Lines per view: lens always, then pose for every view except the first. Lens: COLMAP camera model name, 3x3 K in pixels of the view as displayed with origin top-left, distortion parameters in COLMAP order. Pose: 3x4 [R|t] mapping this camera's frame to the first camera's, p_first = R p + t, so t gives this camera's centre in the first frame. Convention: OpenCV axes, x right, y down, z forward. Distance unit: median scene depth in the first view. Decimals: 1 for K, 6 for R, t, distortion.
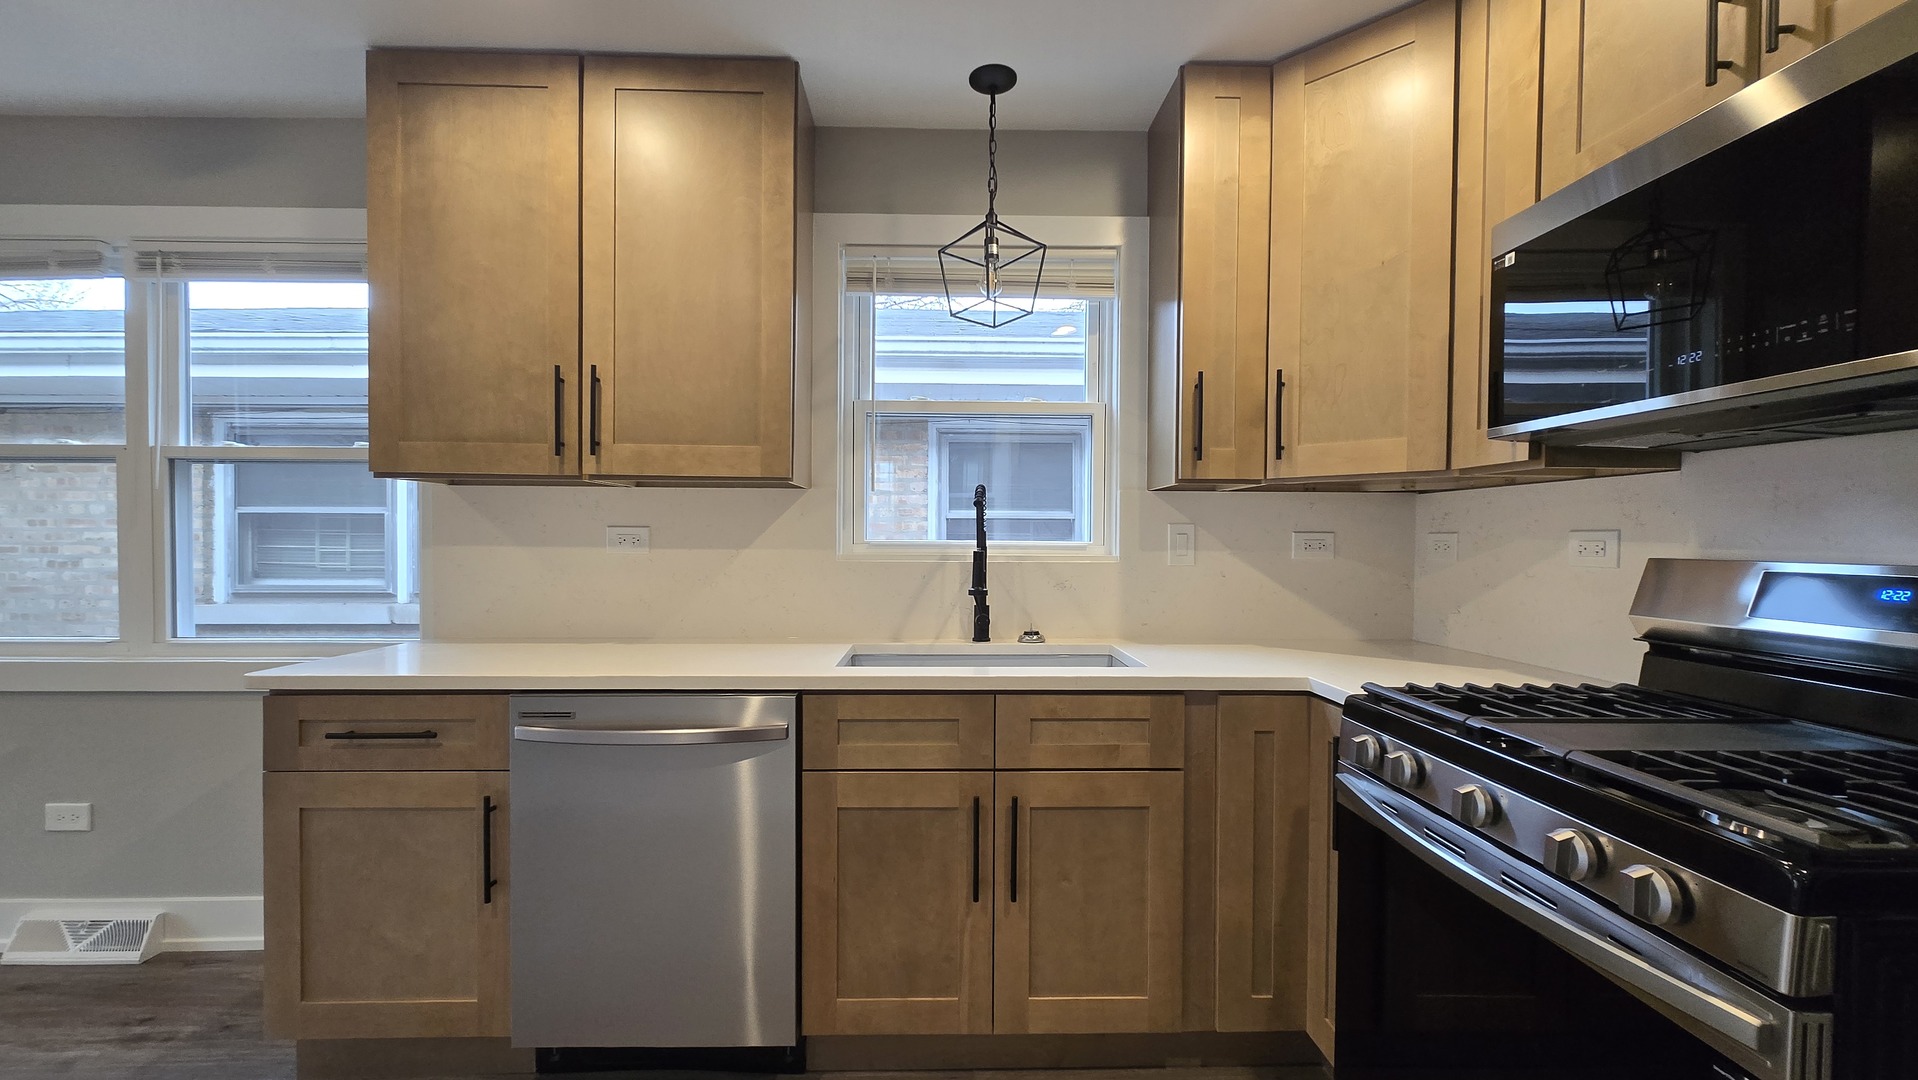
lens RADIAL K [[753.0, 0, 950.0], [0, 753.0, 543.8], [0, 0, 1]] dist [0.000022, -0.000175]
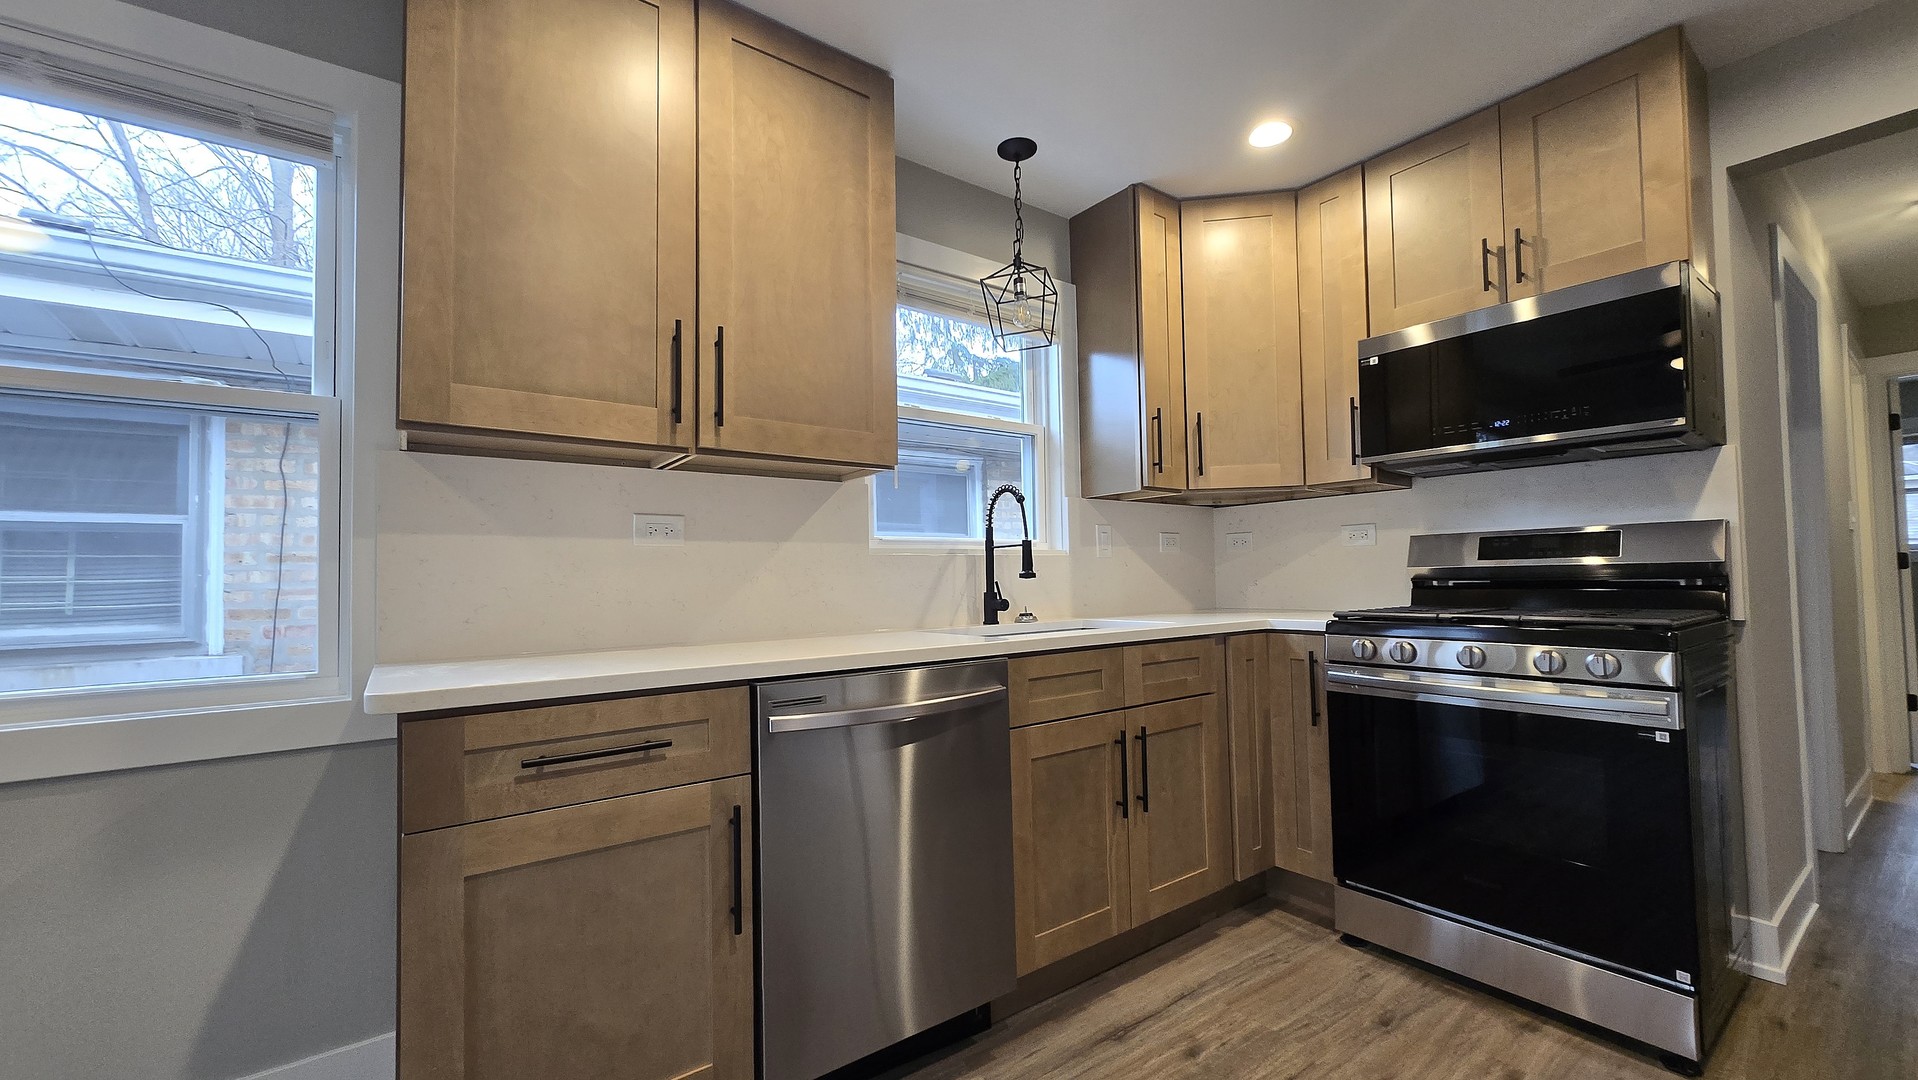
lens RADIAL K [[754.5, 0, 959.0], [0, 754.5, 540.0], [0, 0, 1]] dist [0.002145, 0.000134]
pose [[0.817143, 0.007848, 0.576382, -0.748825], [0.028266, 0.998159, -0.053664, 0.072148], [-0.575742, 0.060143, 0.815416, 0.114103]]
